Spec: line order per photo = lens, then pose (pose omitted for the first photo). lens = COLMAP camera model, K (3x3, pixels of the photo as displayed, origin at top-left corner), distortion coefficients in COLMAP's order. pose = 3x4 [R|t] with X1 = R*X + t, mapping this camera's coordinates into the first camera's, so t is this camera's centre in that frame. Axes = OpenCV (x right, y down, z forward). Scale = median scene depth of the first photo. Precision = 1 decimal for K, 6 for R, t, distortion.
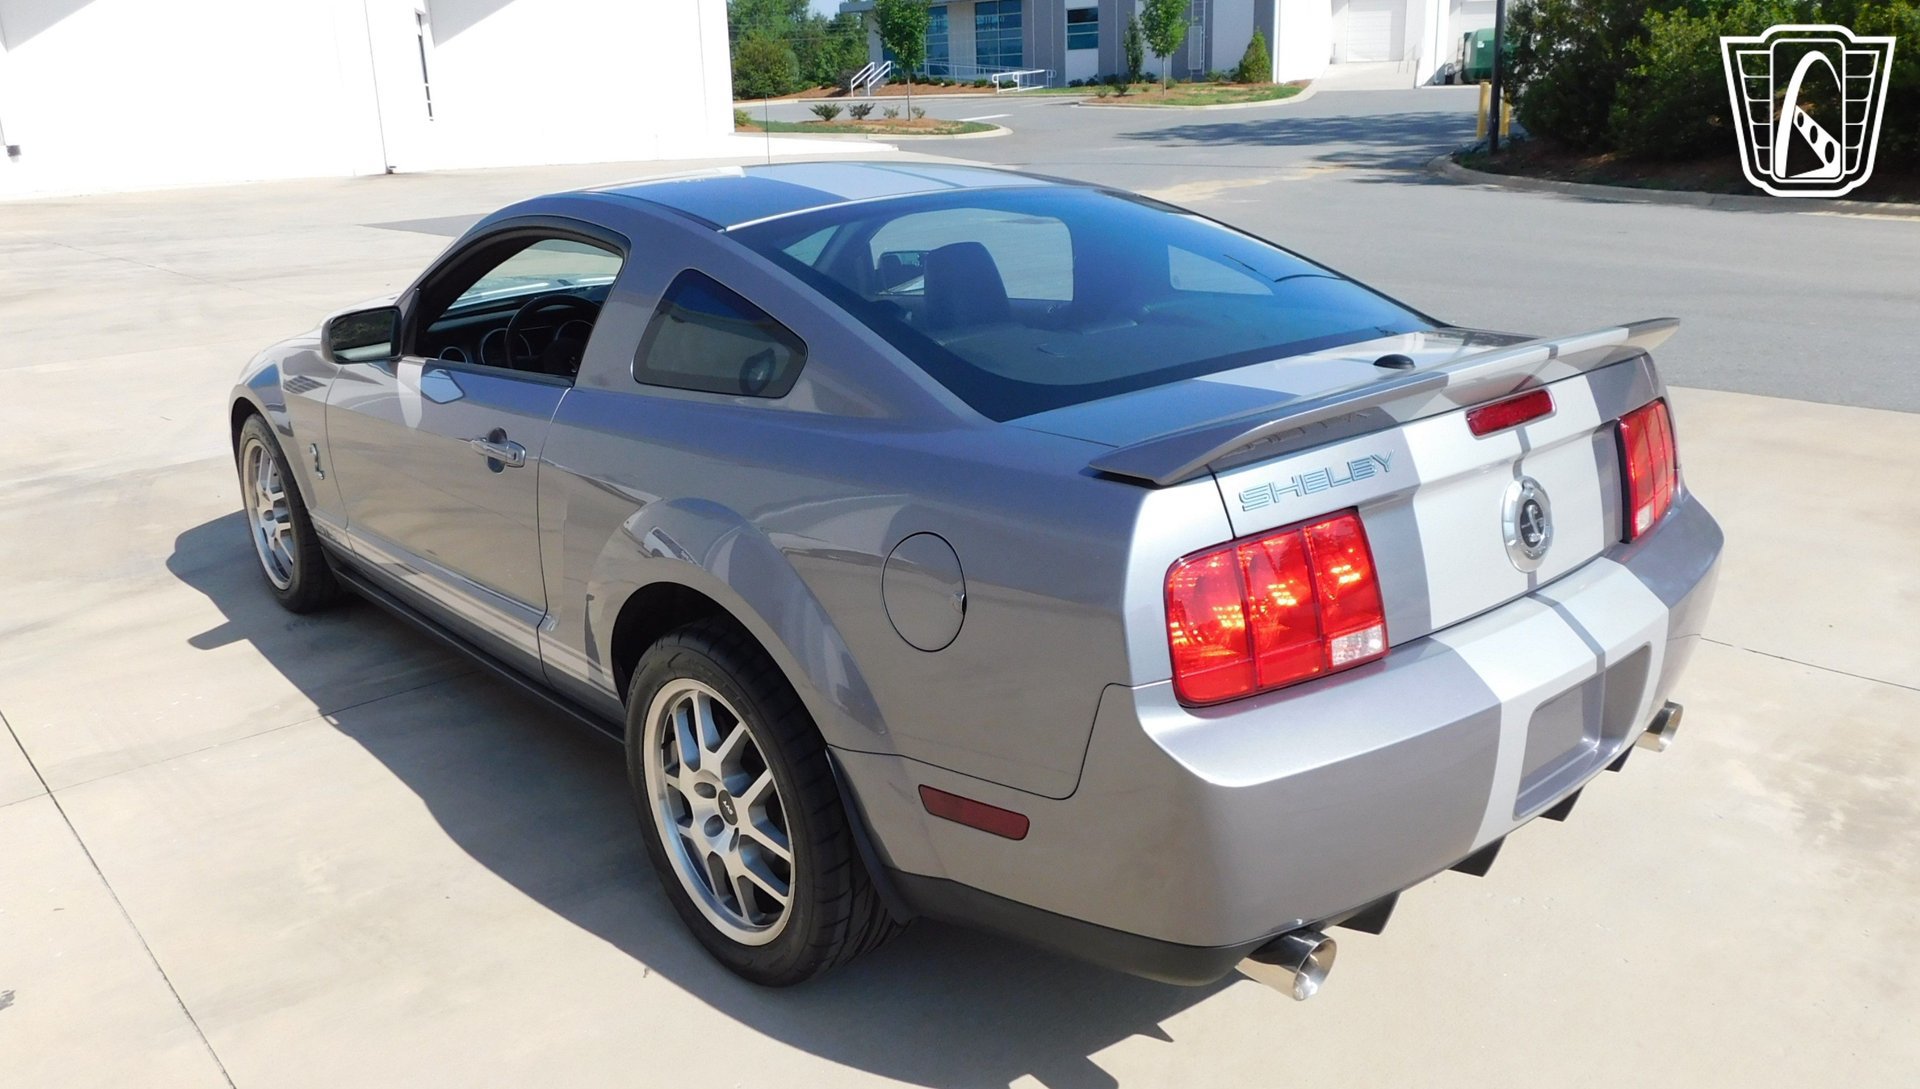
lens RADIAL K [[1401.9, 0, 910.9], [0, 1401.9, 537.6], [0, 0, 1]] dist [-0.038486, 0.026666]
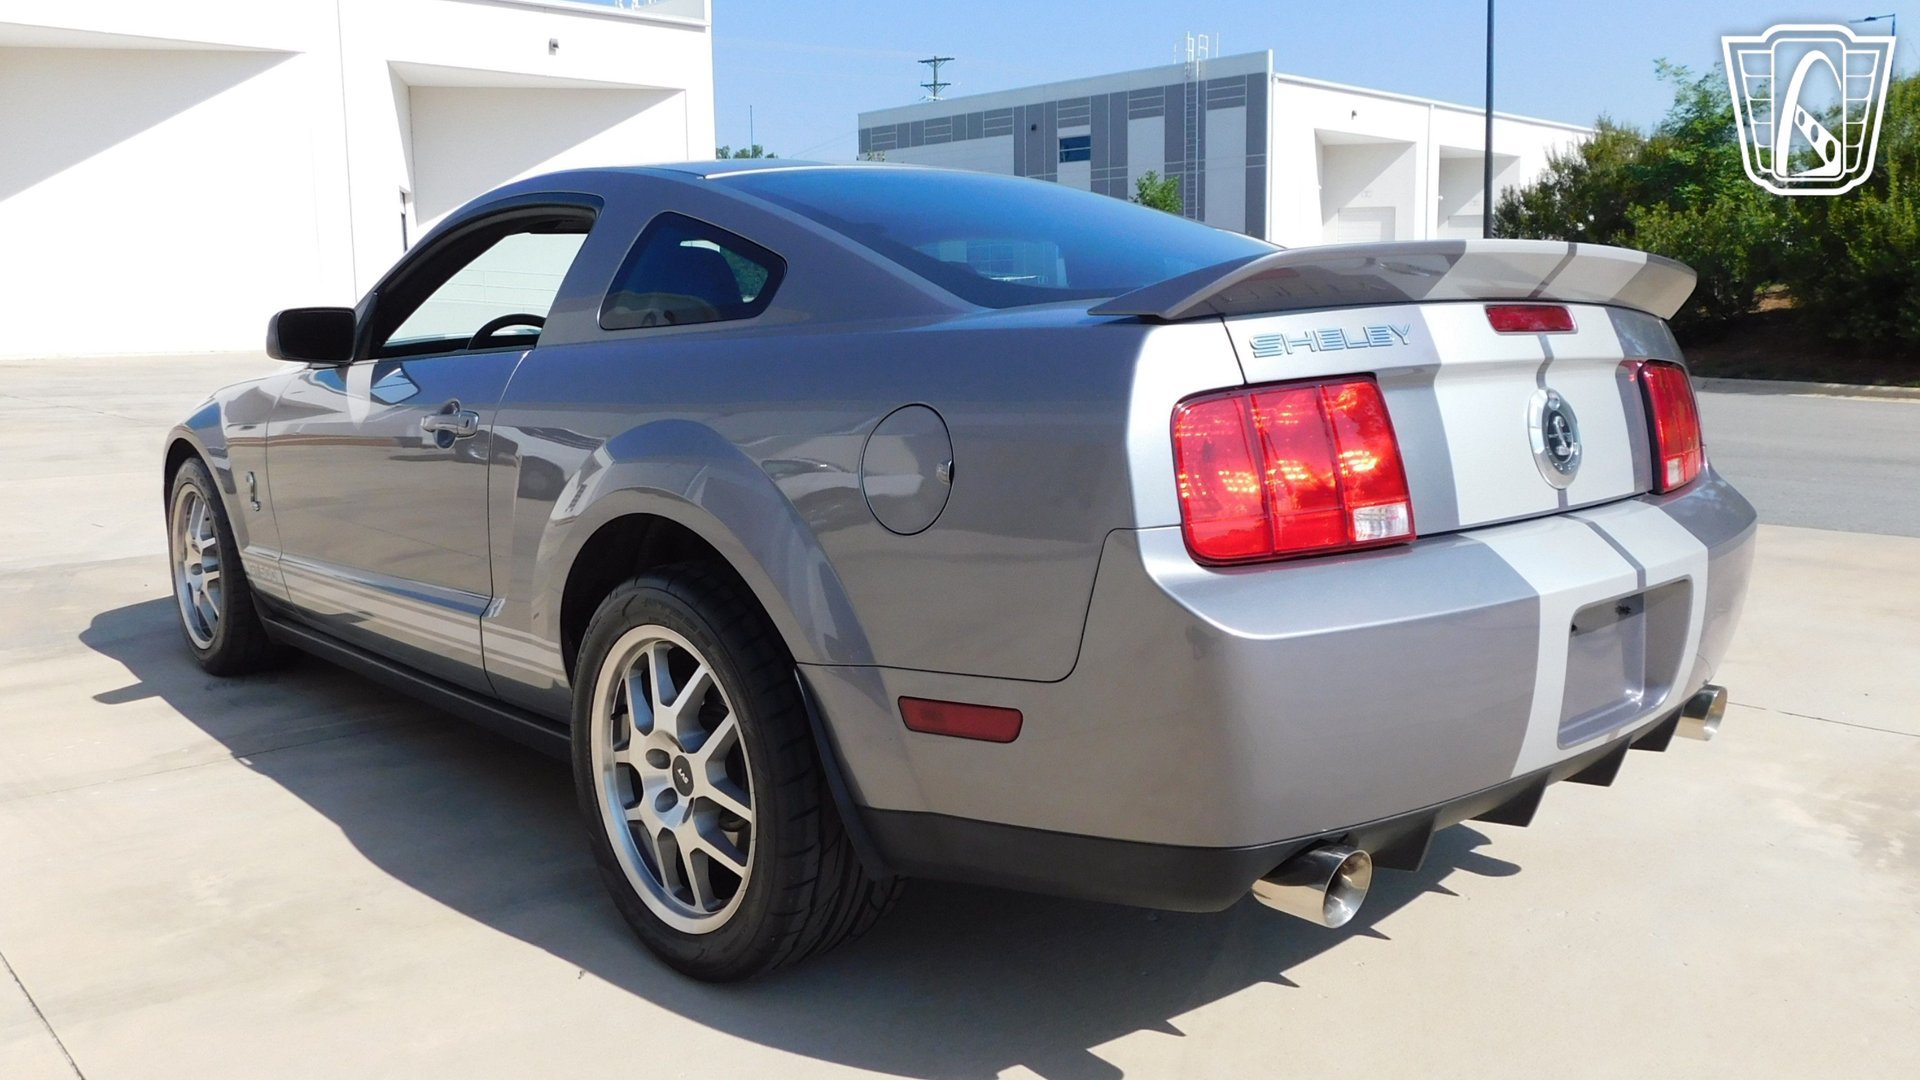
lens RADIAL K [[1459.6, 0, 953.0], [0, 1459.6, 531.3], [0, 0, 1]] dist [-0.030725, 0.015844]
pose [[0.999145, 0.016578, 0.037864, 0.002990], [-0.010699, 0.988552, -0.150501, 0.174719], [-0.039926, 0.149968, 0.987884, 0.053885]]
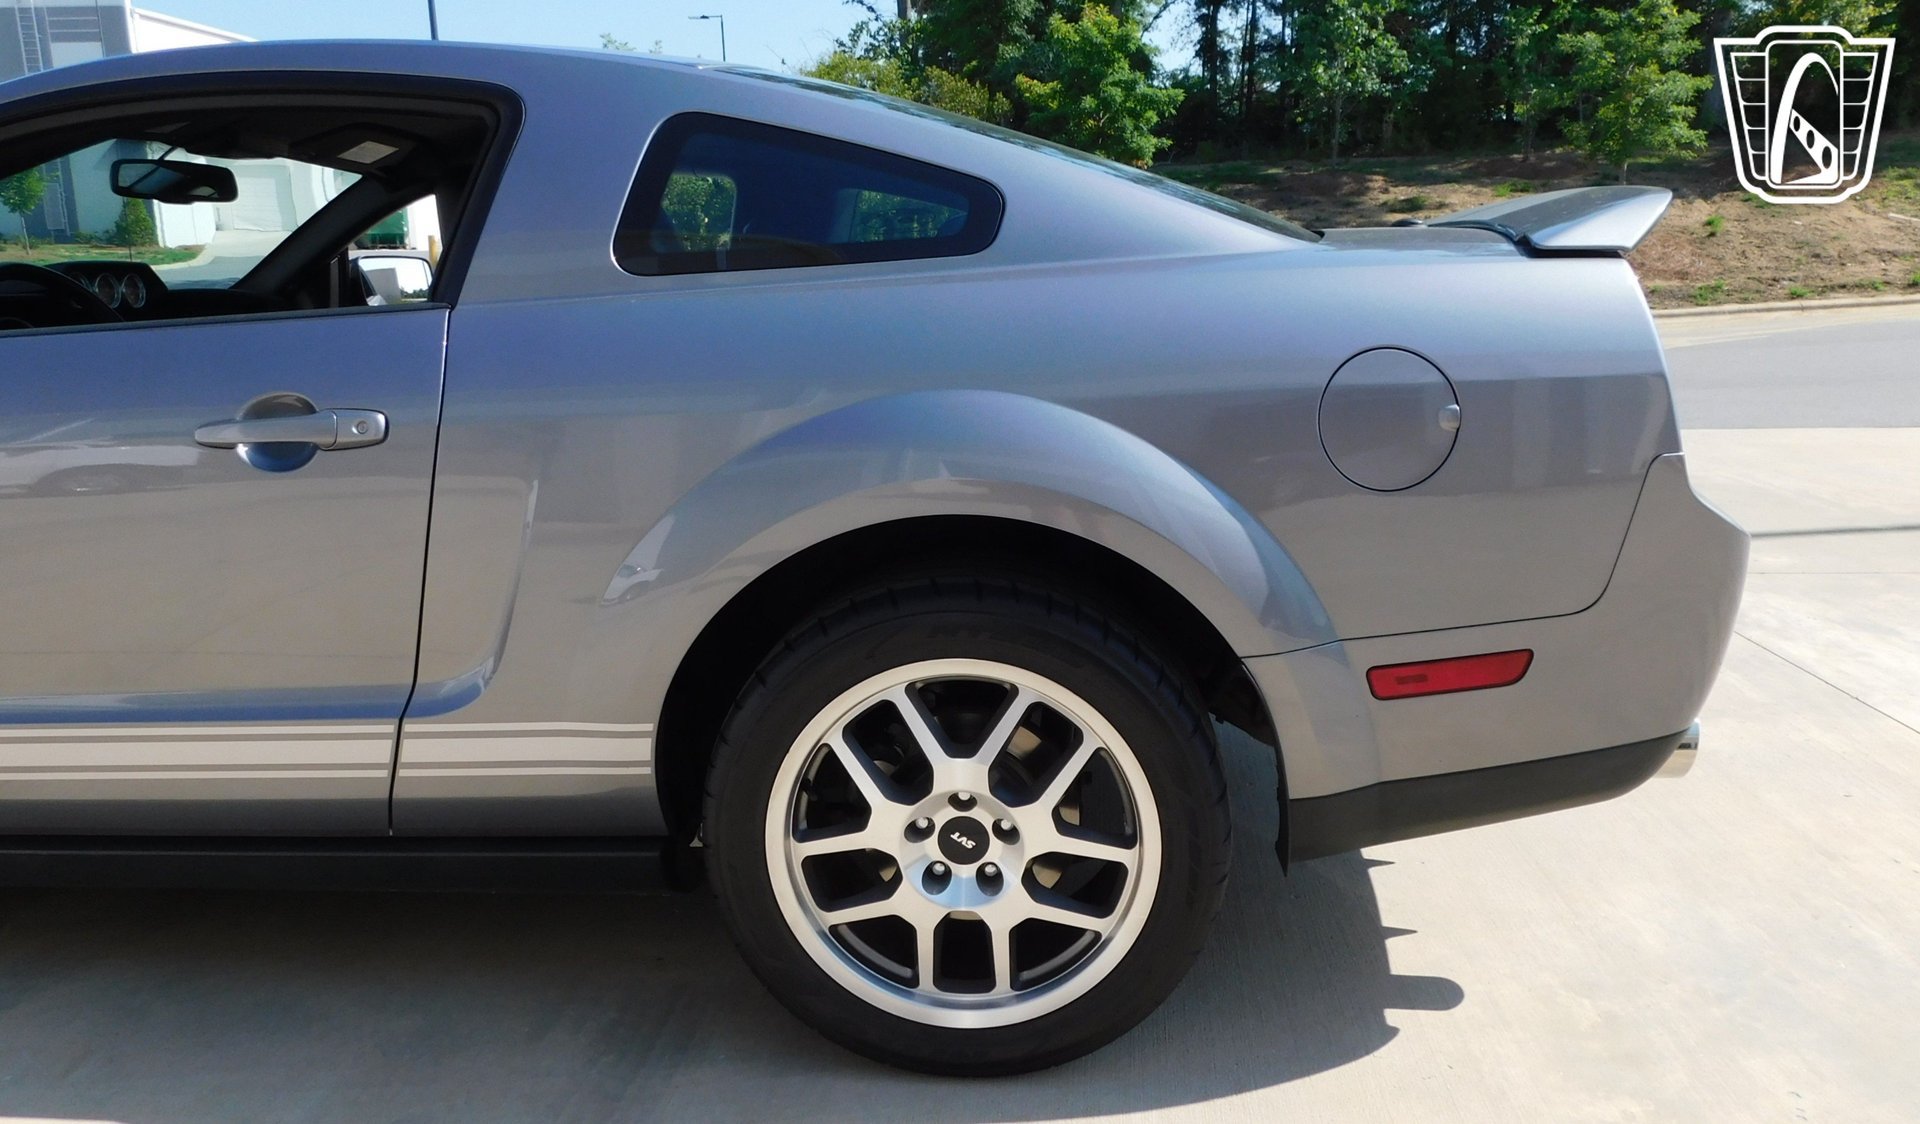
lens RADIAL K [[1396.8, 0, 981.7], [0, 1396.8, 557.4], [0, 0, 1]] dist [-0.025972, 0.013151]
pose [[0.700730, -0.126454, 0.702130, -0.590970], [0.201194, 0.979247, -0.024430, 0.072062], [-0.684469, 0.158383, 0.711629, 0.468300]]
